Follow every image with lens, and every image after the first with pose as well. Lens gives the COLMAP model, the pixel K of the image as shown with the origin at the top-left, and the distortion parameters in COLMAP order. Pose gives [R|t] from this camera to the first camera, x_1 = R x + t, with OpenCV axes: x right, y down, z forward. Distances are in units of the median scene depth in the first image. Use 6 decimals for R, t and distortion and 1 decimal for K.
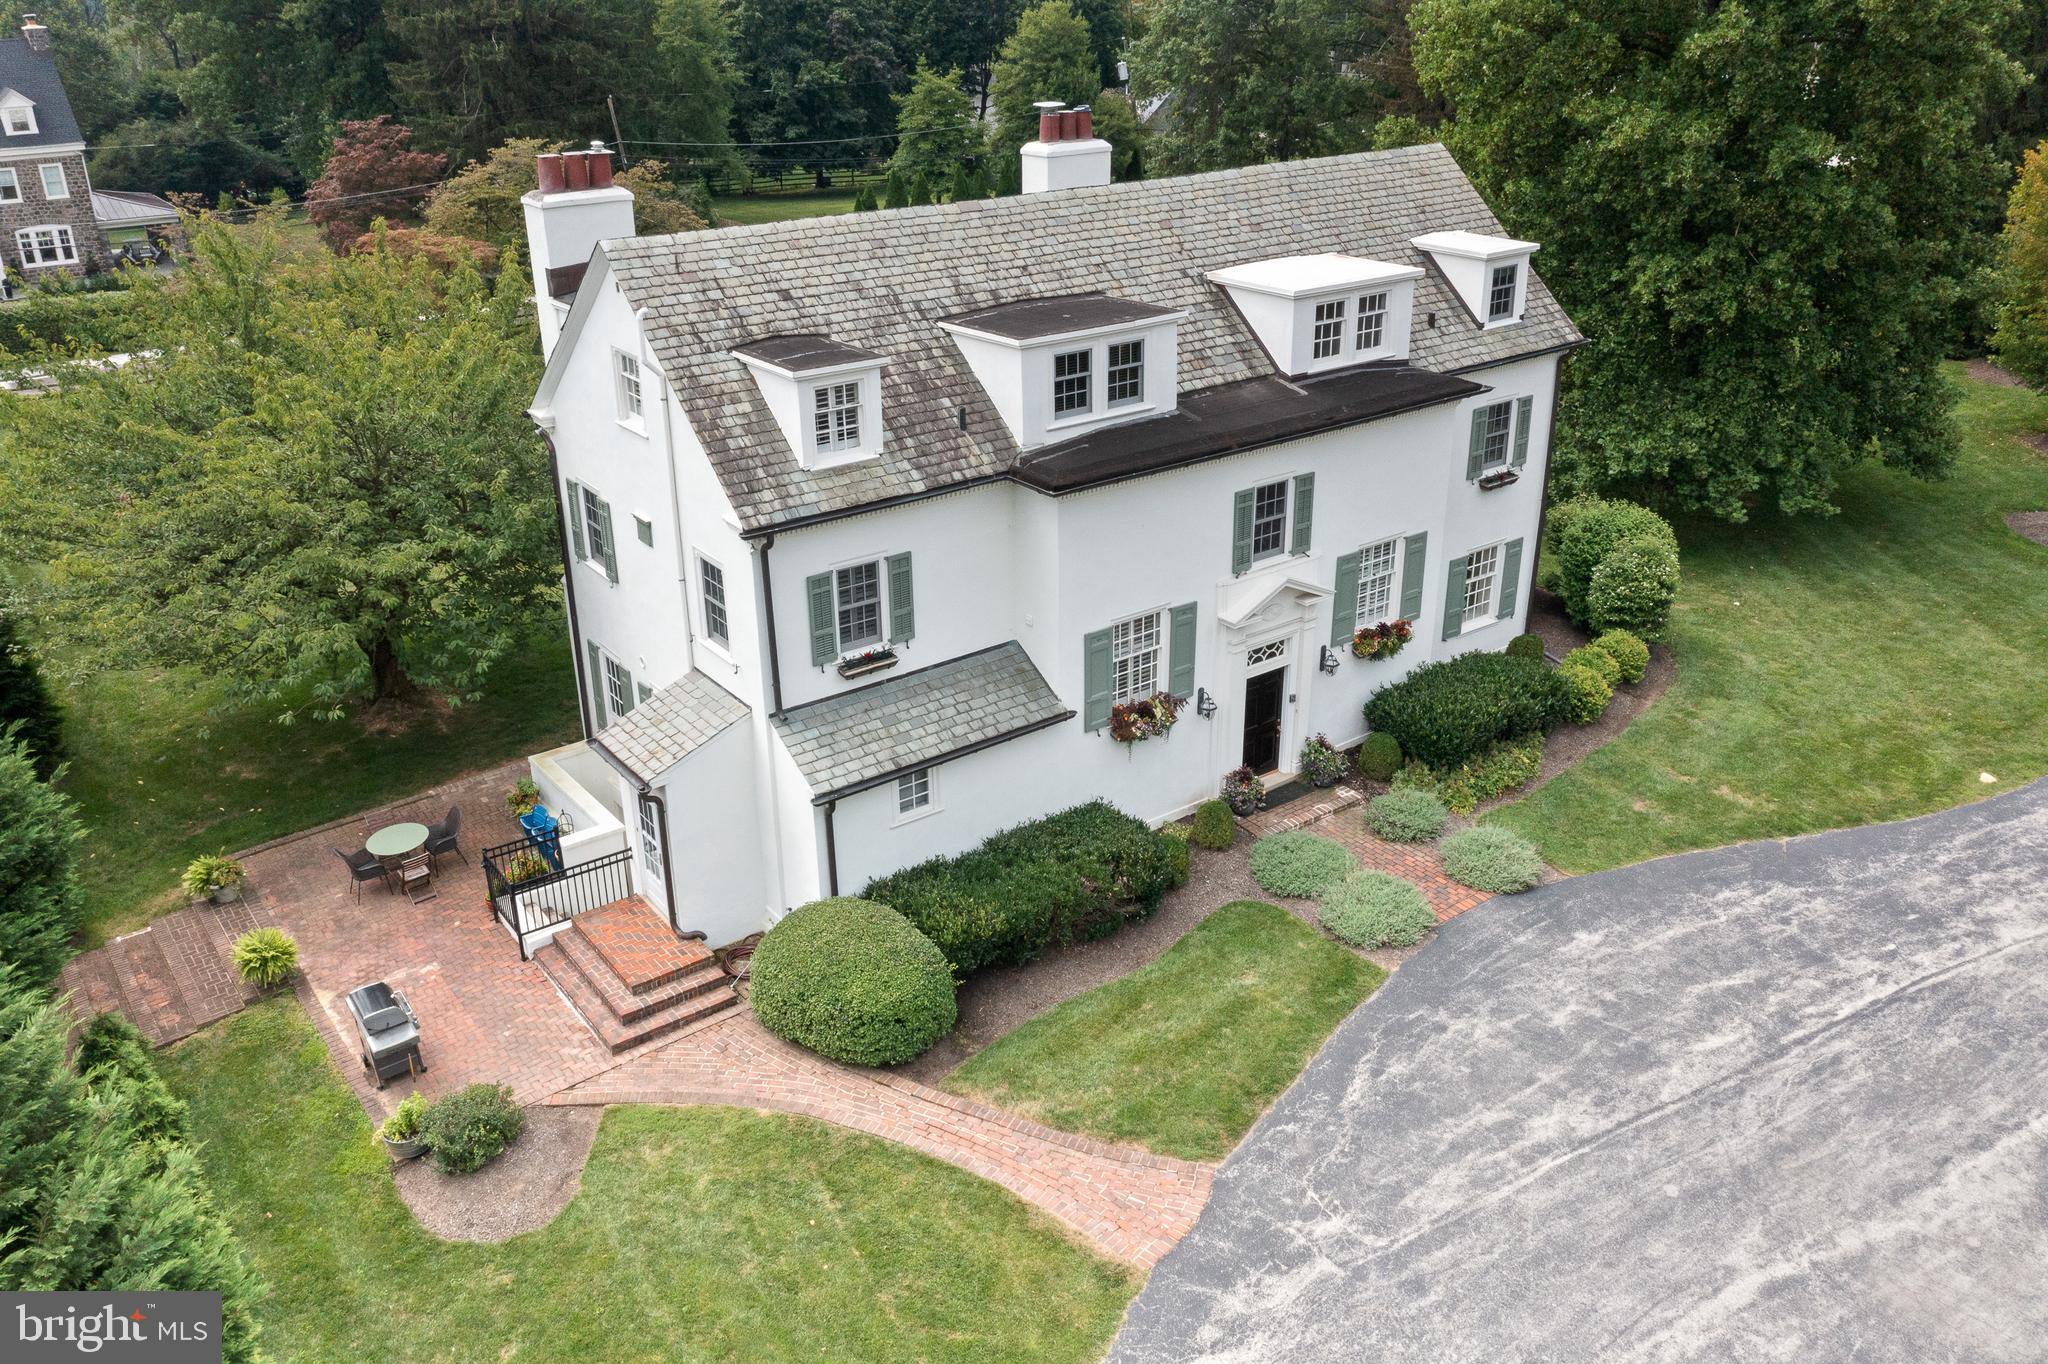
lens RADIAL K [[1626.8, 0, 1030.0], [0, 1626.8, 681.8], [0, 0, 1]] dist [-0.027753, 0.005822]
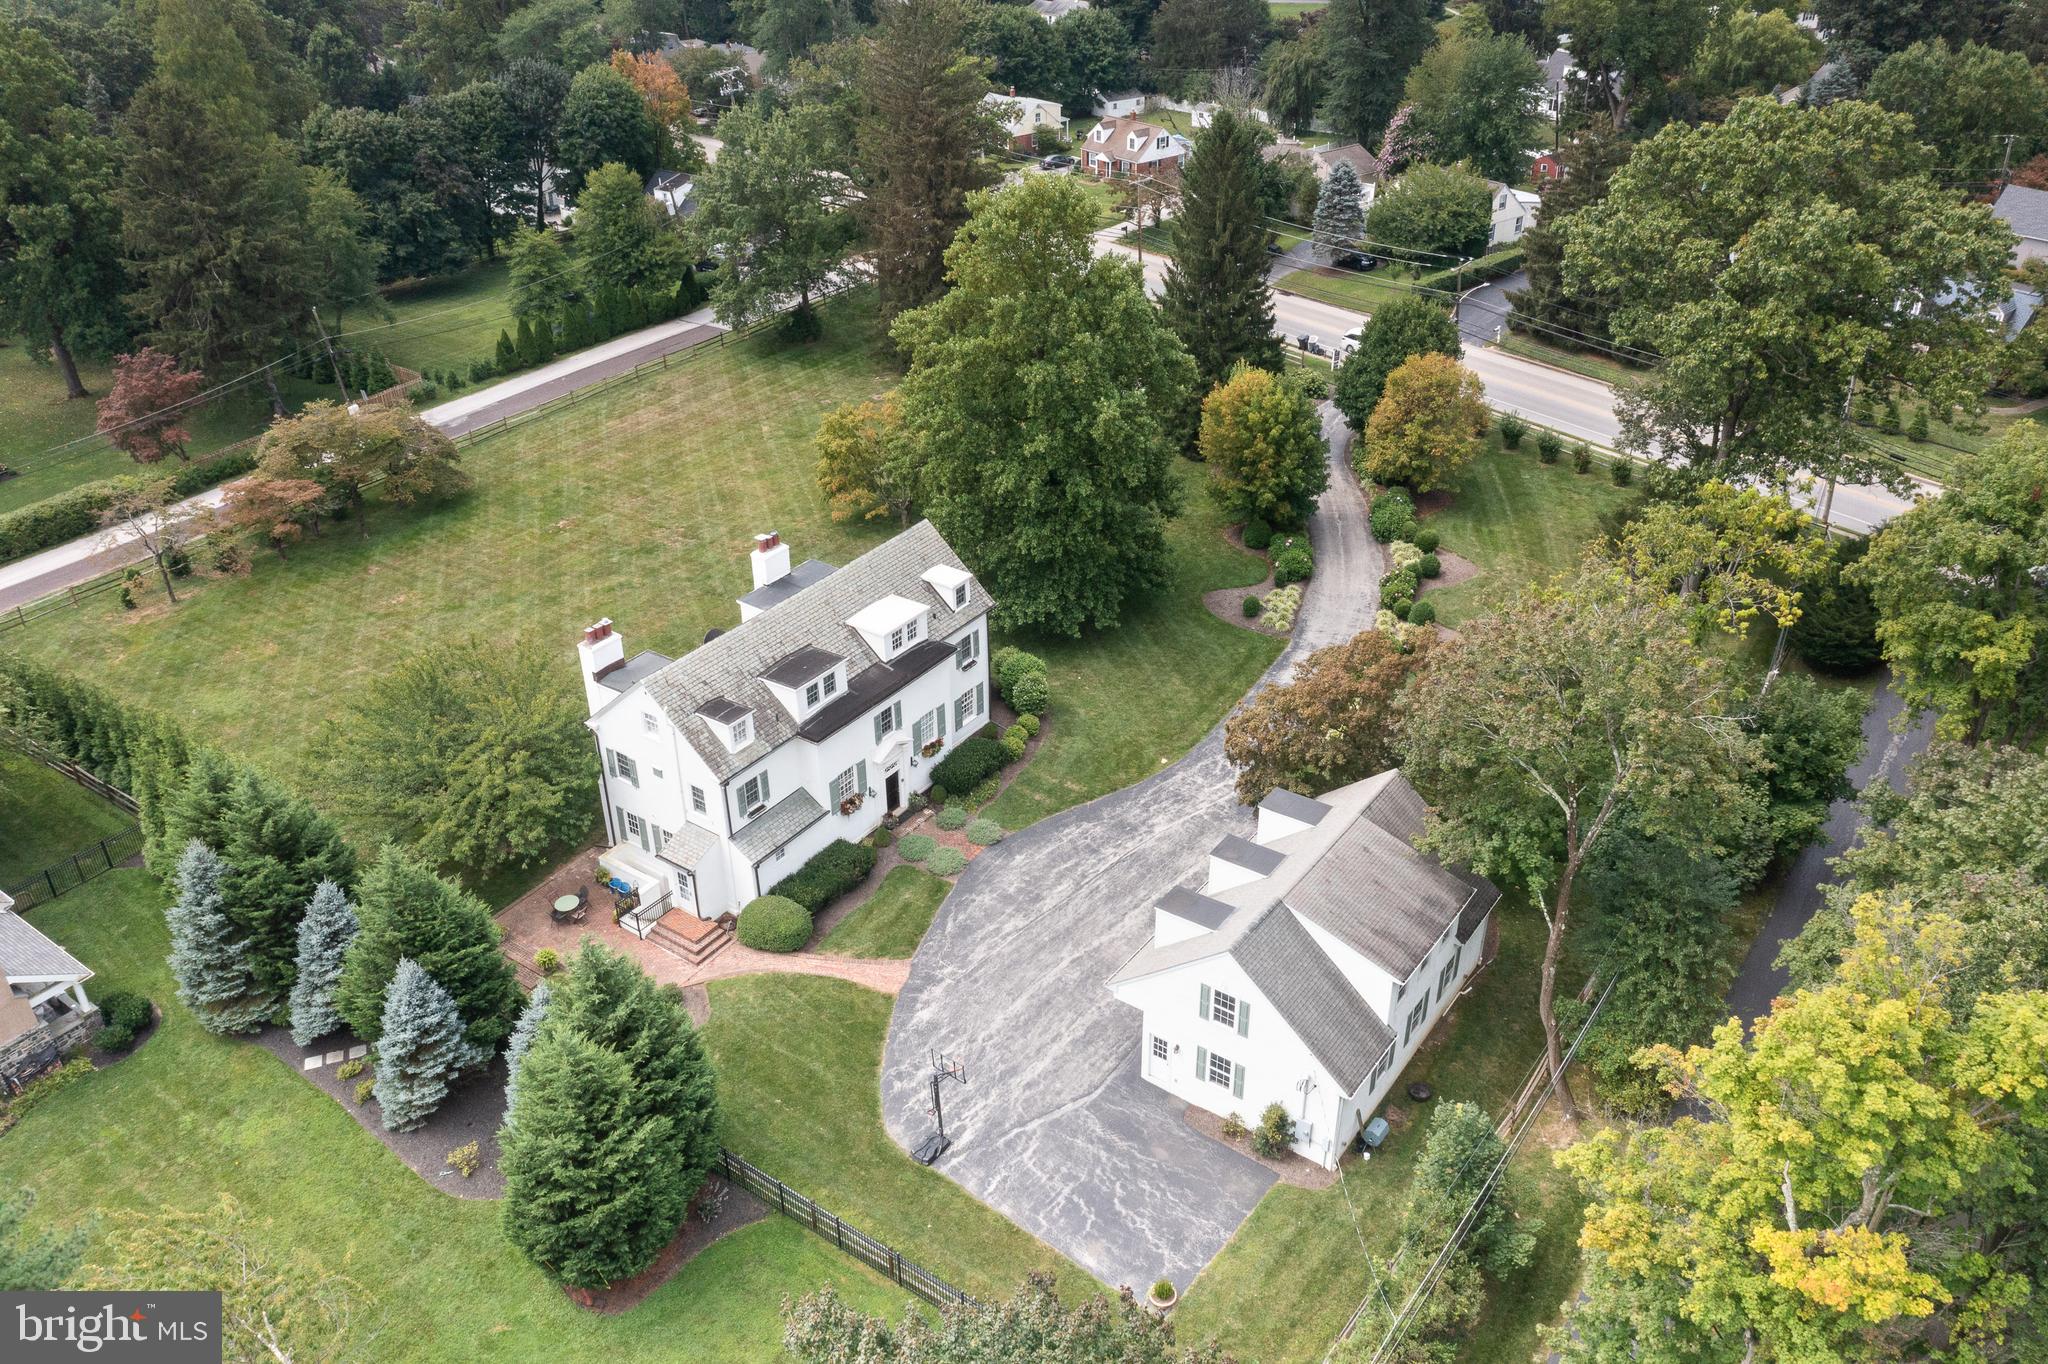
lens RADIAL K [[1626.8, 0, 1023.1], [0, 1626.8, 686.2], [0, 0, 1]] dist [-0.027753, 0.005822]
pose [[0.950380, -0.159526, 0.267076, -0.345705], [0.128734, 0.983228, 0.129194, -0.479474], [-0.283206, -0.088401, 0.954976, -1.613417]]
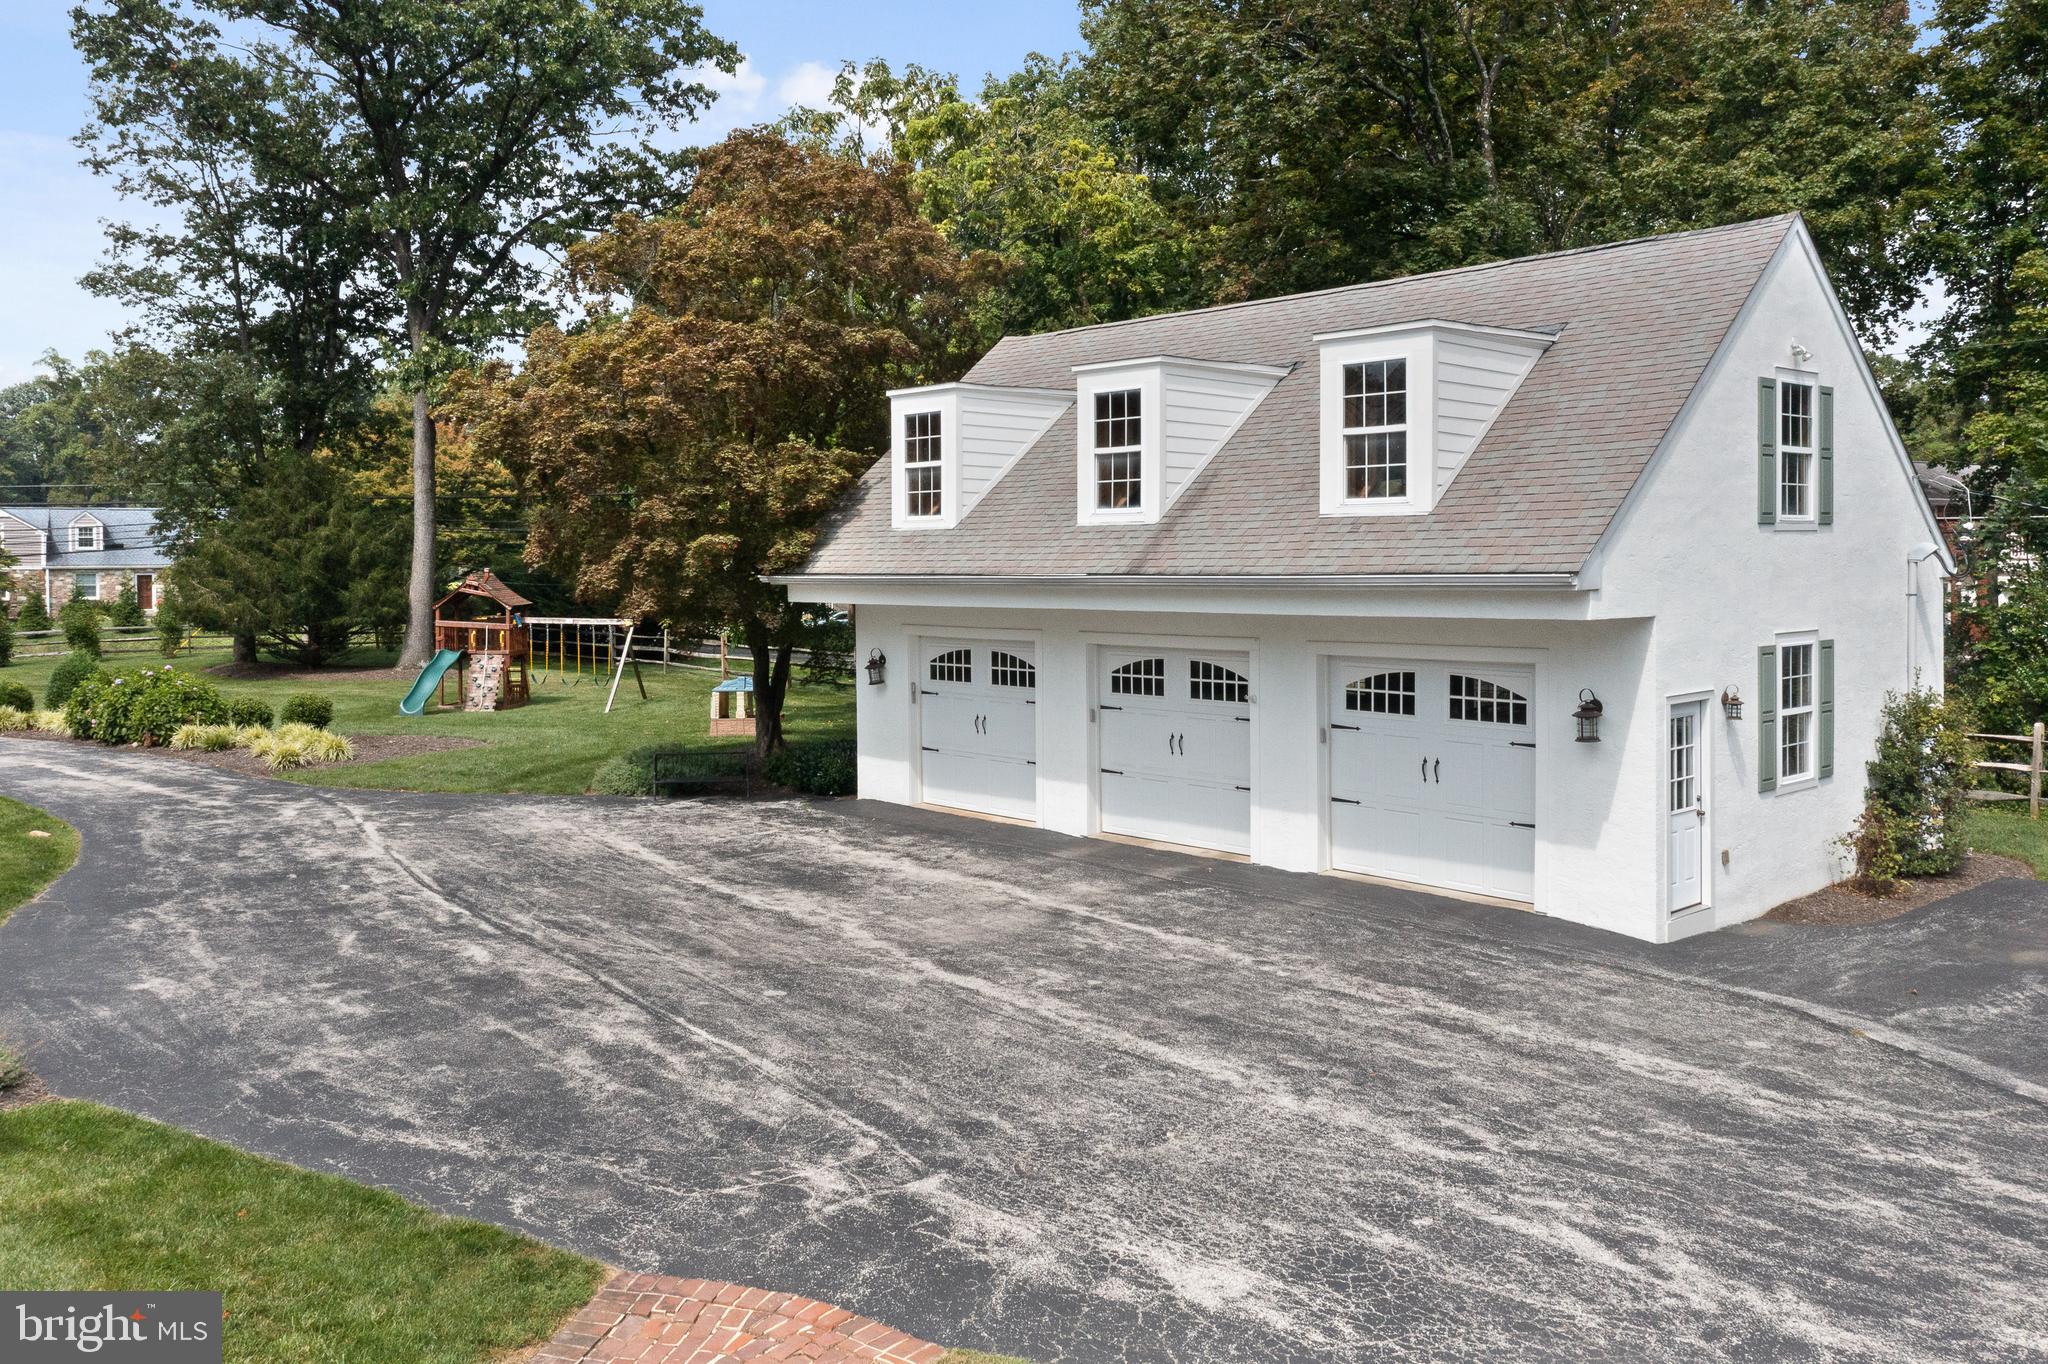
lens RADIAL K [[1626.8, 0, 1023.2], [0, 1626.8, 678.2], [0, 0, 1]] dist [-0.027753, 0.005822]
pose [[-0.110069, -0.049051, 0.992713, -0.243258], [0.416200, 0.904723, 0.090850, 0.129581], [-0.902587, 0.423166, -0.079168, 0.688447]]
